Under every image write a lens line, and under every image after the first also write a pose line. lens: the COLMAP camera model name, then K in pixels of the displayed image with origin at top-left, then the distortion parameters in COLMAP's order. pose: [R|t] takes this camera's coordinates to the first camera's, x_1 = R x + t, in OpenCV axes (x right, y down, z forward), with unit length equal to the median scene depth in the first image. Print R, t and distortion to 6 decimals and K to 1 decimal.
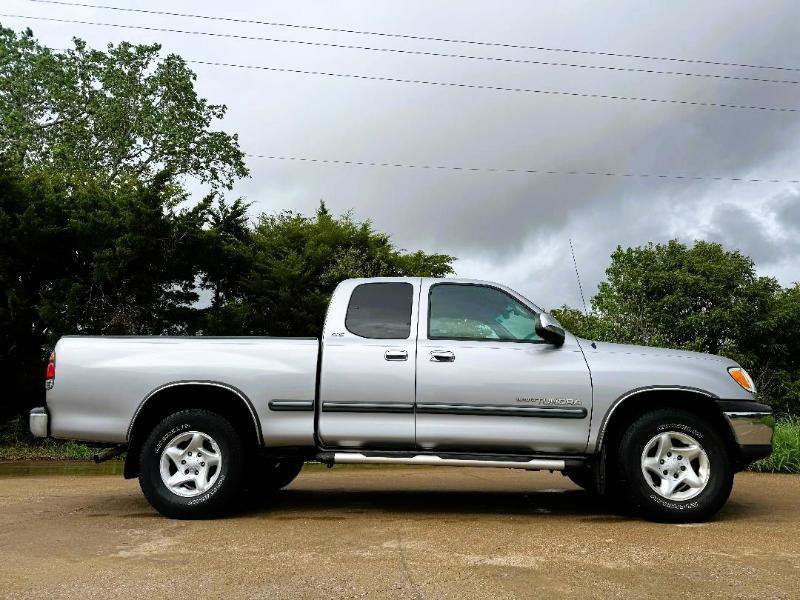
lens RADIAL K [[572.5, 0, 412.3], [0, 572.5, 306.7], [0, 0, 1]] dist [0.019921, -0.025427]
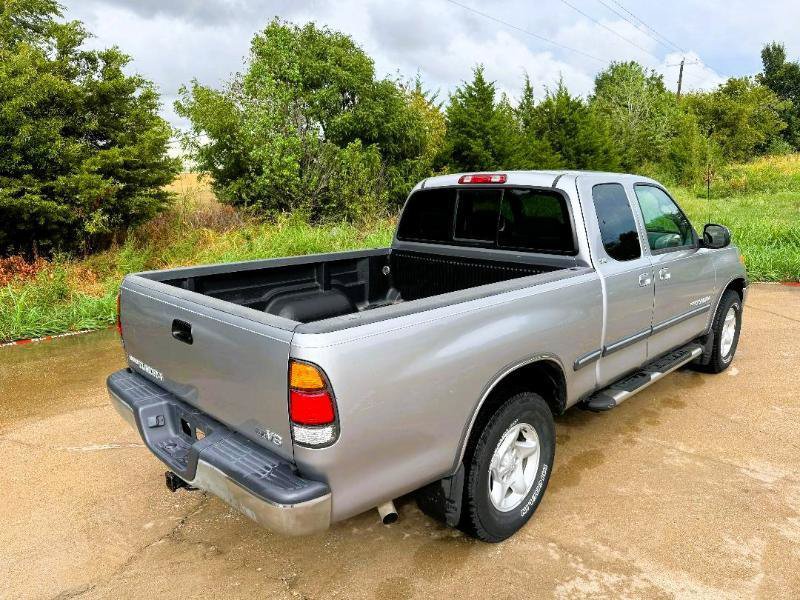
lens RADIAL K [[572.5, 0, 405.5], [0, 572.5, 306.1], [0, 0, 1]] dist [0.019921, -0.025427]
pose [[0.664314, -0.176903, 0.726218, -0.939990], [-0.132696, 0.928243, 0.347500, -0.137497], [-0.735580, -0.327216, 0.593171, 0.730556]]
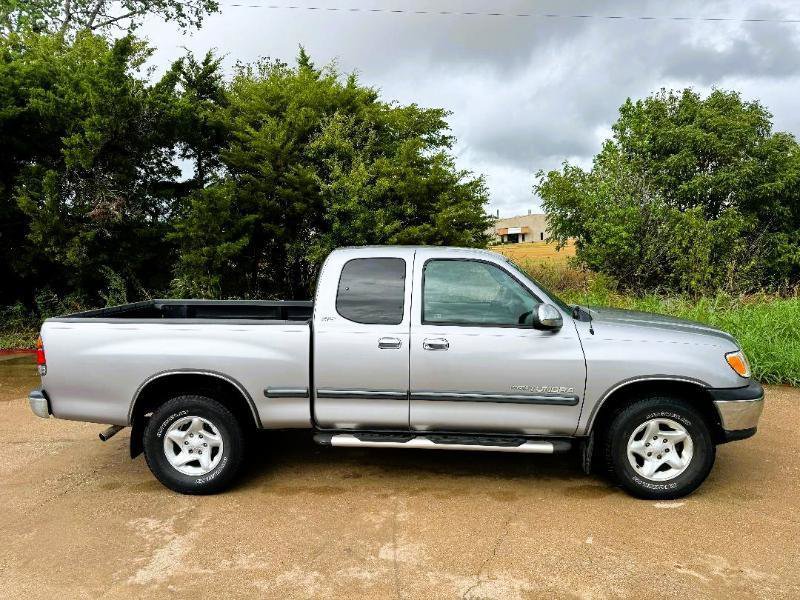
lens RADIAL K [[572.5, 0, 402.1], [0, 572.5, 309.2], [0, 0, 1]] dist [0.019921, -0.025427]
pose [[0.999927, -0.009820, -0.007014, 0.002022], [0.011470, 0.954107, 0.299247, -0.264936], [0.003753, -0.299305, 0.954150, 0.080180]]
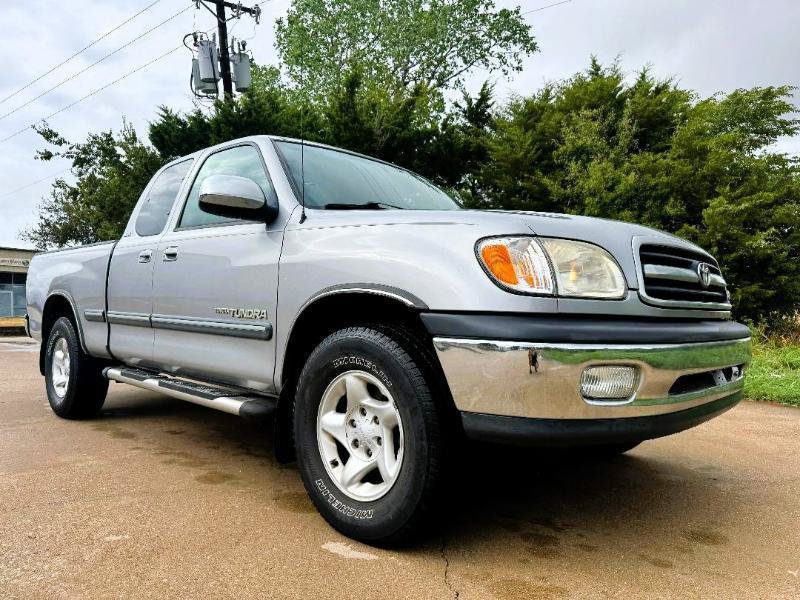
lens RADIAL K [[572.5, 0, 405.9], [0, 572.5, 301.3], [0, 0, 1]] dist [0.019921, -0.025427]
pose [[0.755753, -0.007540, -0.654814, 0.784779], [0.124173, 0.983443, 0.131991, 0.089135], [0.642977, -0.181063, 0.744176, 0.624674]]
